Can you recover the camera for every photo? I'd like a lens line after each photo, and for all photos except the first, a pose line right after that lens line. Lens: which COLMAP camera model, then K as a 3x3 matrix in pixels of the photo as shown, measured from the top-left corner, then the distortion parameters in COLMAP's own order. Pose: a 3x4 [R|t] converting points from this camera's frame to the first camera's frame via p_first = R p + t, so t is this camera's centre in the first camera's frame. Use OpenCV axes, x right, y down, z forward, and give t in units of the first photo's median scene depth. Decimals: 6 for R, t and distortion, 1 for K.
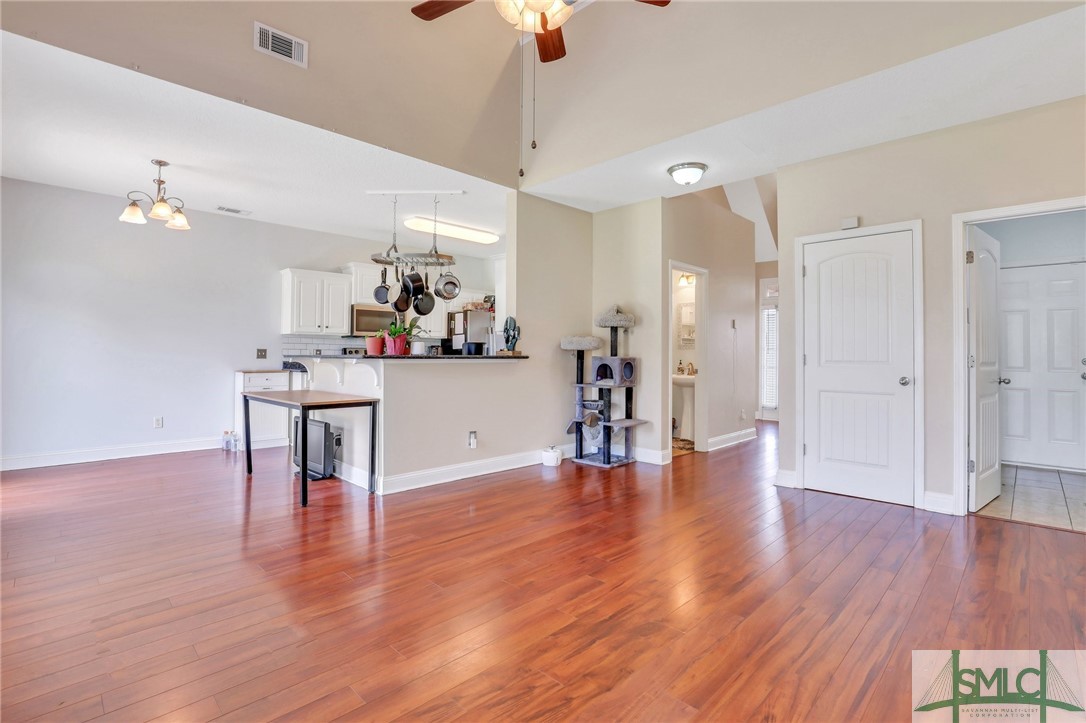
lens RADIAL K [[499.5, 0, 548.1], [0, 499.5, 360.2], [0, 0, 1]] dist [-0.031244, -0.000354]
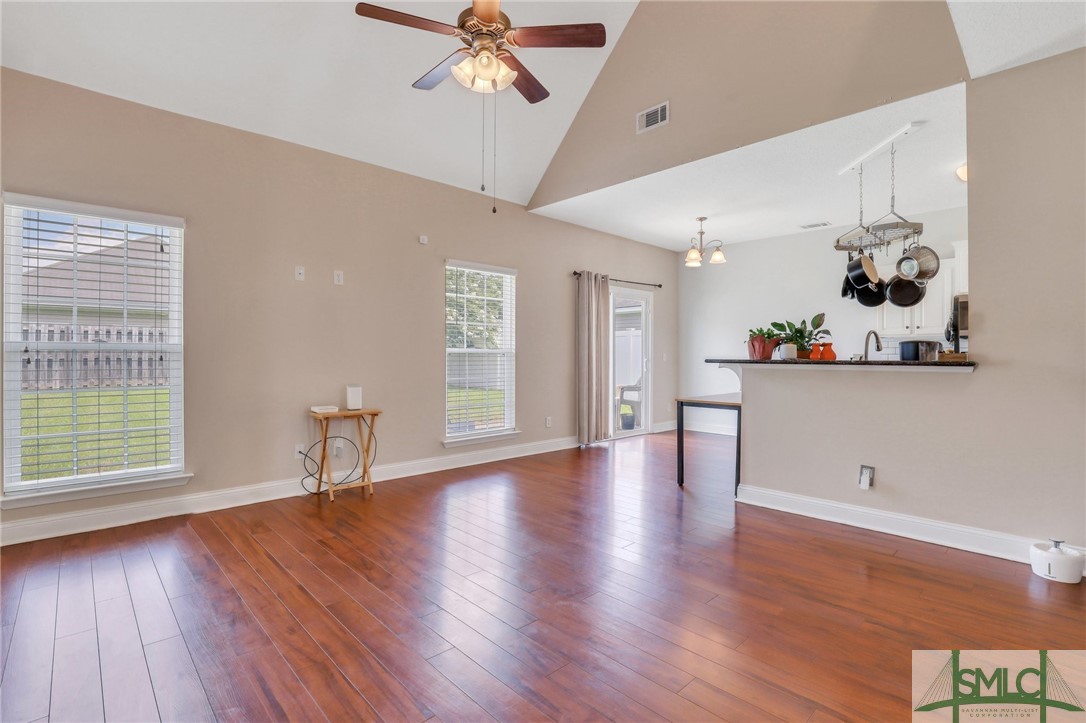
lens RADIAL K [[510.1, 0, 545.7], [0, 510.1, 362.4], [0, 0, 1]] dist [-0.023885, -0.000205]
pose [[-0.024417, 0.001753, -0.999700, 0.734257], [-0.015053, 0.999884, 0.002121, -0.000286], [0.999589, 0.015101, -0.024388, 0.701596]]
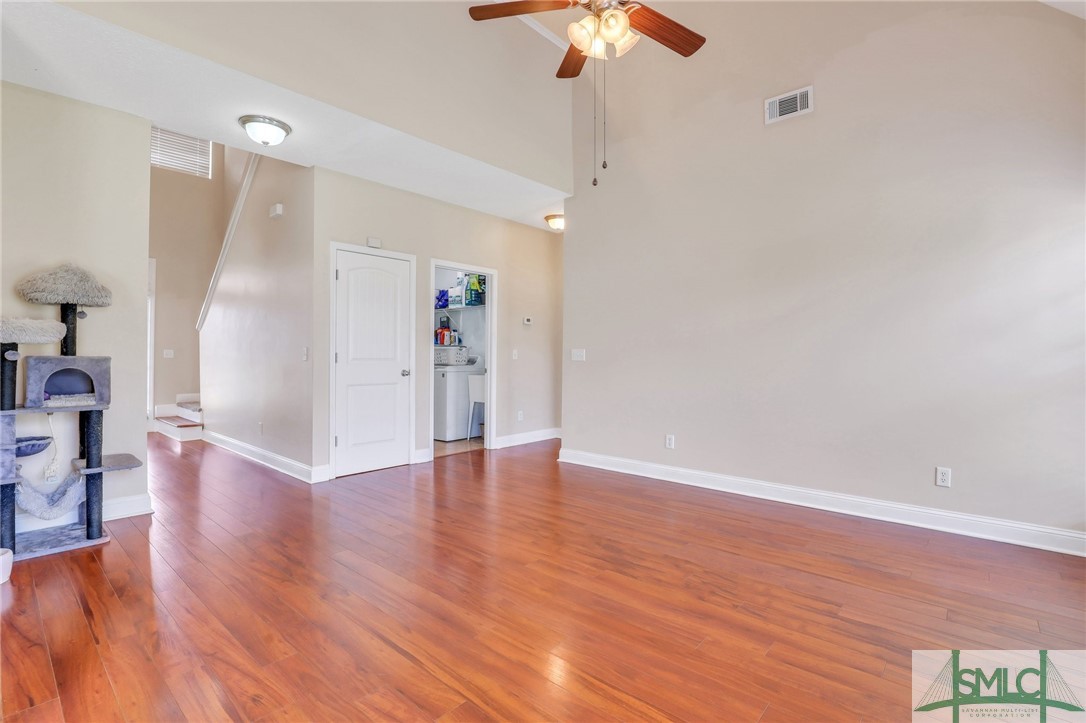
lens RADIAL K [[499.5, 0, 548.1], [0, 499.5, 360.2], [0, 0, 1]] dist [-0.031244, -0.000354]
pose [[-0.054245, -0.013103, 0.998442, -0.661349], [0.005573, 0.999894, 0.013424, -0.008288], [-0.998512, 0.006292, -0.054166, 0.692534]]
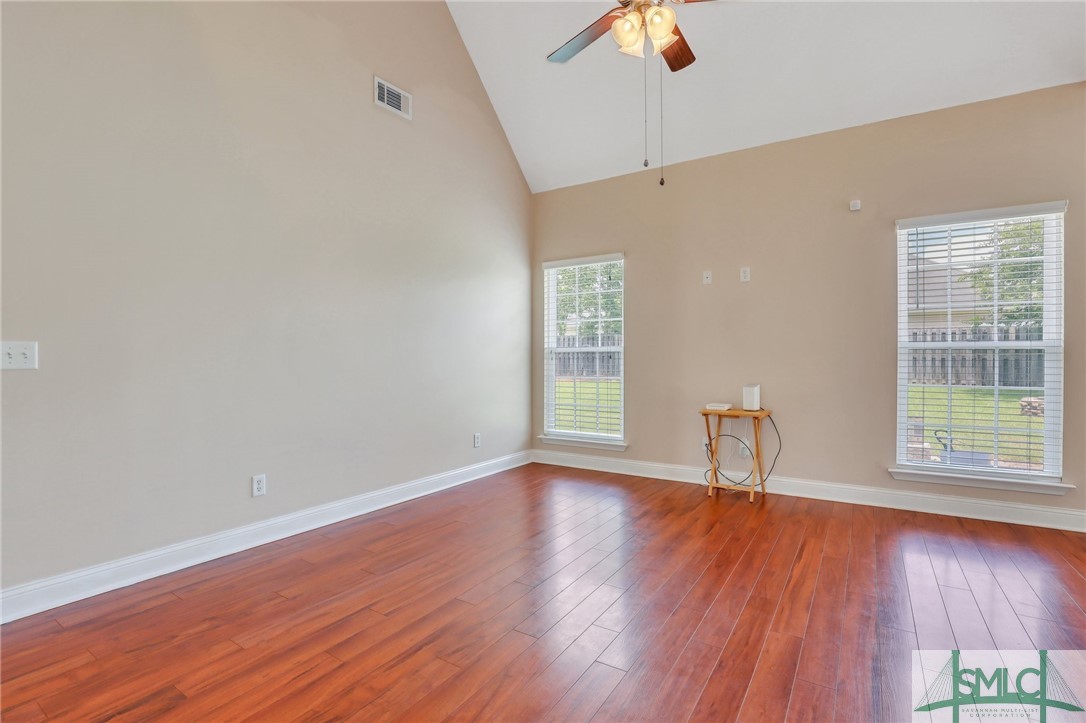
lens RADIAL K [[499.5, 0, 548.1], [0, 499.5, 360.2], [0, 0, 1]] dist [-0.031244, -0.000354]
pose [[-0.977996, -0.003120, -0.208600, 0.245140], [-0.007357, 0.999782, 0.019541, -0.010551], [0.208493, 0.020646, -0.977806, 1.195251]]
